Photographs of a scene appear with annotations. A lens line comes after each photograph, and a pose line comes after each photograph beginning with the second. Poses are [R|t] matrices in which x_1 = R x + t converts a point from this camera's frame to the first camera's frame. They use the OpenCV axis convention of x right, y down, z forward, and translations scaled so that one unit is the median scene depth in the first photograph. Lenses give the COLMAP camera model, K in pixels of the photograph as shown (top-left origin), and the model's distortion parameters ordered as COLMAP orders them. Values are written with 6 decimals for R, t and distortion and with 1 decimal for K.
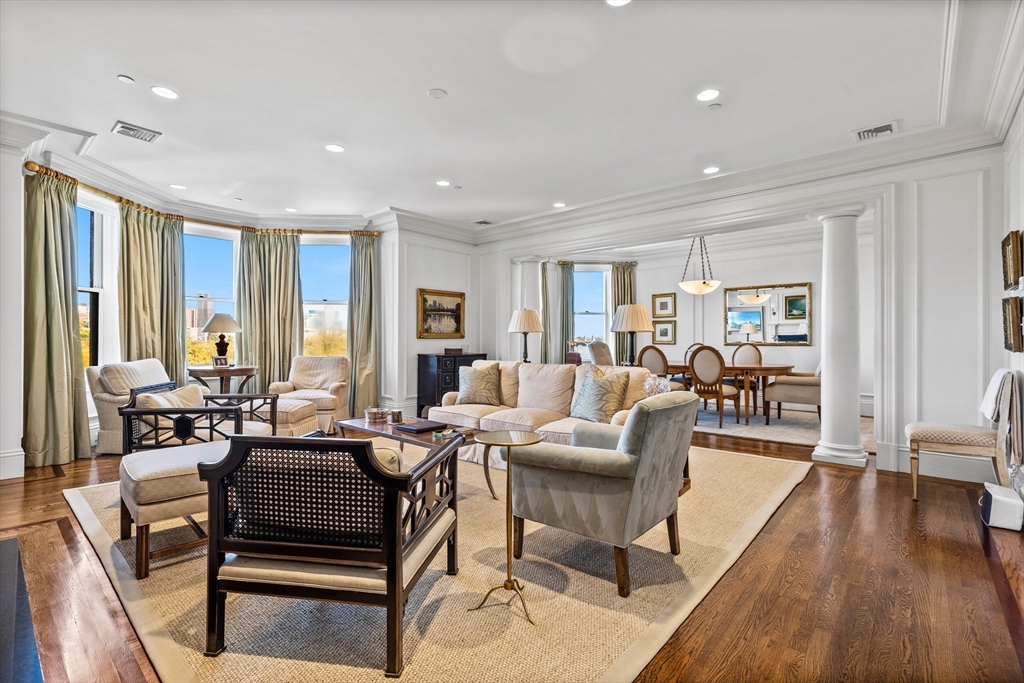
lens RADIAL K [[471.3, 0, 511.4], [0, 471.3, 344.1], [0, 0, 1]] dist [-0.012985, 0.002448]
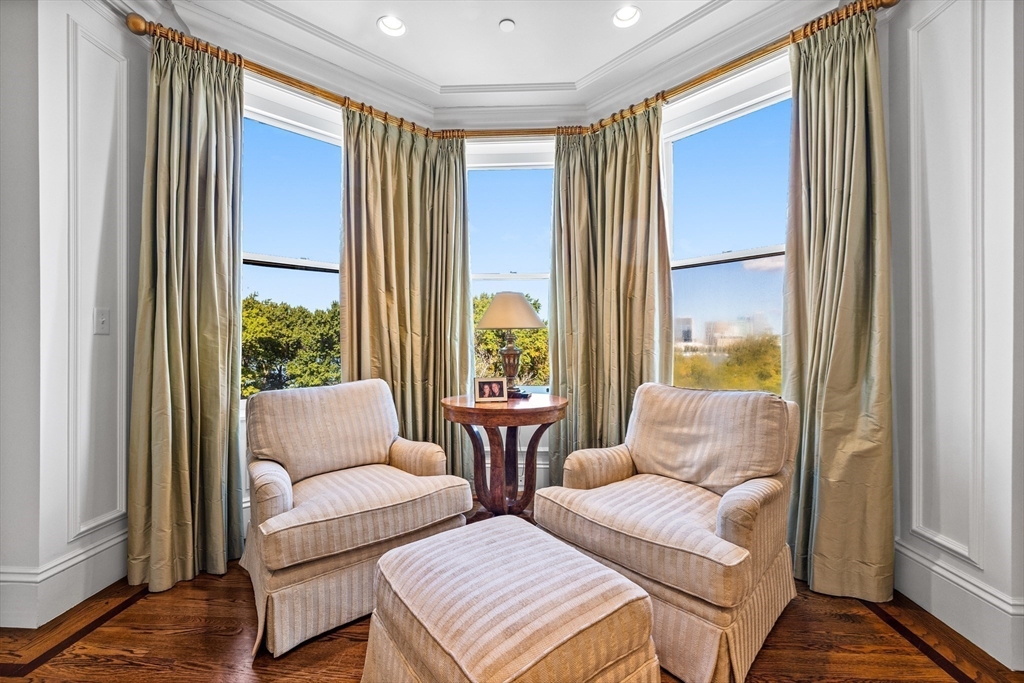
lens RADIAL K [[438.2, 0, 512.0], [0, 438.2, 347.5], [0, 0, 1]] dist [-0.004488, -0.000354]
pose [[0.638381, -0.003599, -0.769712, -0.246381], [-0.000592, 0.999986, -0.005167, -0.003297], [0.769721, 0.003754, 0.638370, 0.689583]]
